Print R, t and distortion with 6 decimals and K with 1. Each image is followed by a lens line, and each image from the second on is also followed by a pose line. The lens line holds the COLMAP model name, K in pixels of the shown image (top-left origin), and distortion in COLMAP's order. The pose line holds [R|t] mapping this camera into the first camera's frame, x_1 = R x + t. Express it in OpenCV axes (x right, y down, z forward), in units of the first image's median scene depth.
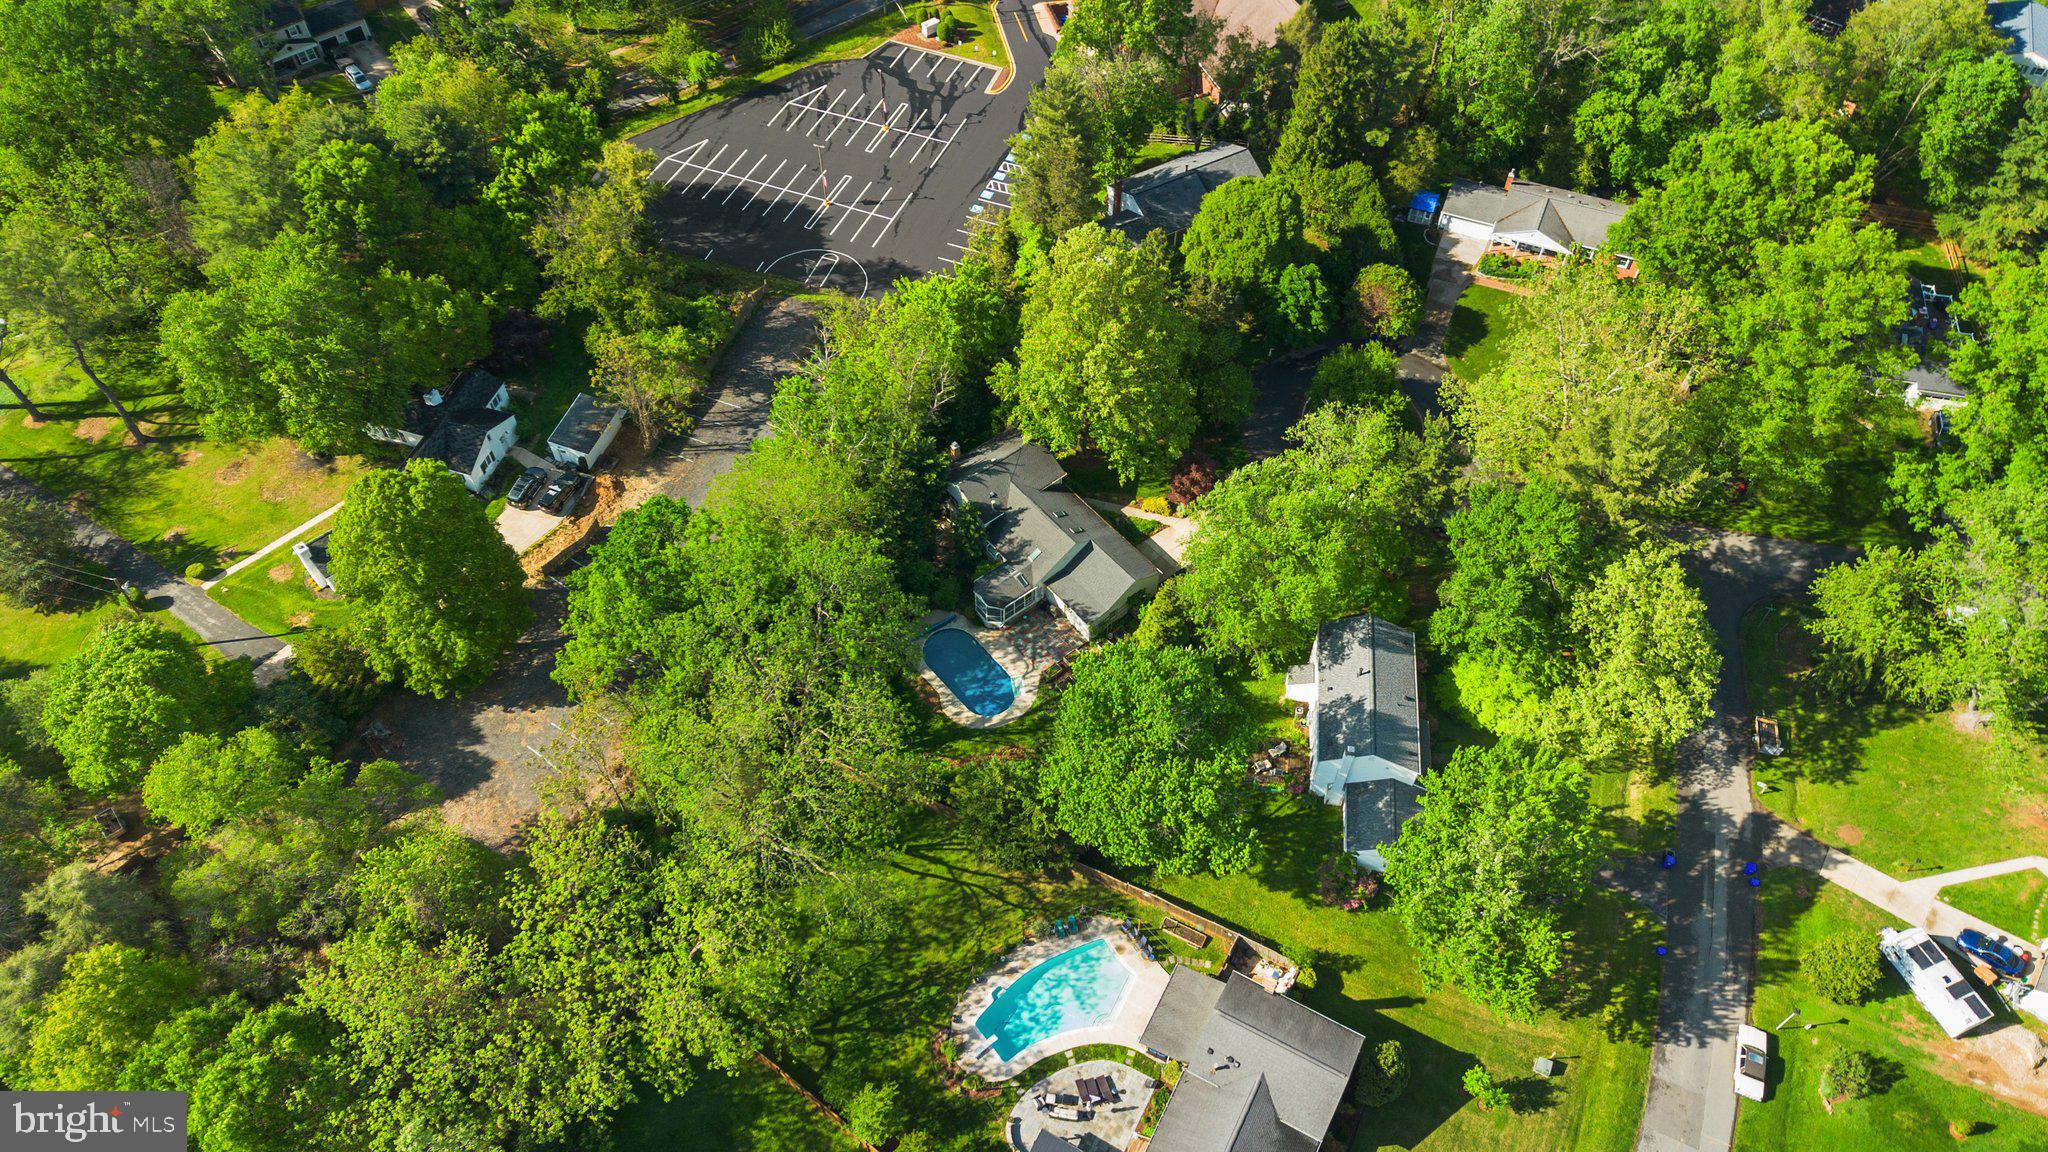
lens RADIAL K [[1381.5, 0, 1025.0], [0, 1381.5, 601.2], [0, 0, 1]] dist [0.028670, -0.003352]
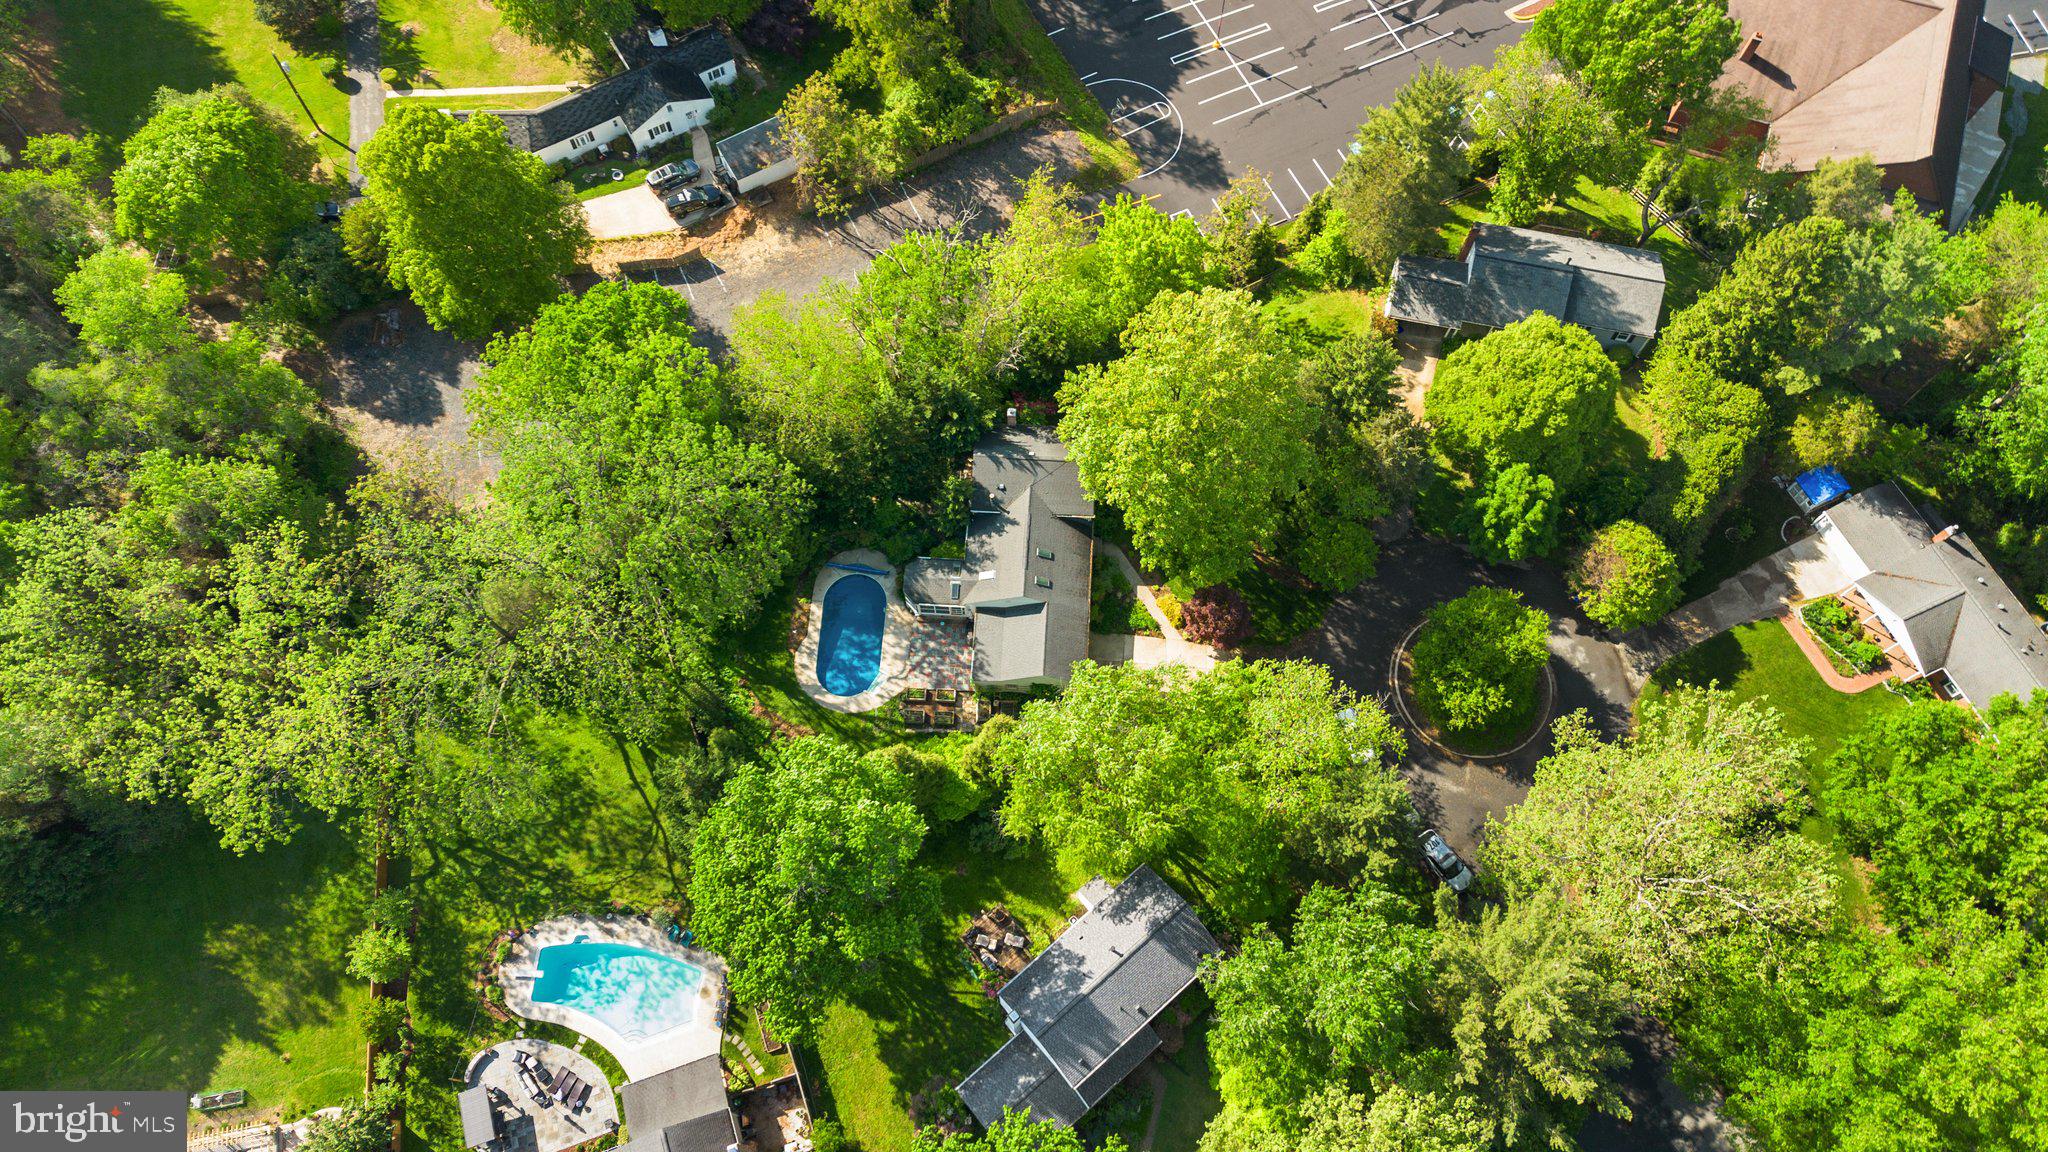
lens RADIAL K [[1381.5, 0, 1025.0], [0, 1381.5, 601.2], [0, 0, 1]] dist [0.028670, -0.003352]
pose [[0.742584, 0.621885, -0.248650, 0.254616], [-0.544782, 0.776812, 0.315872, -0.312978], [0.389591, -0.099102, 0.915641, 0.219744]]
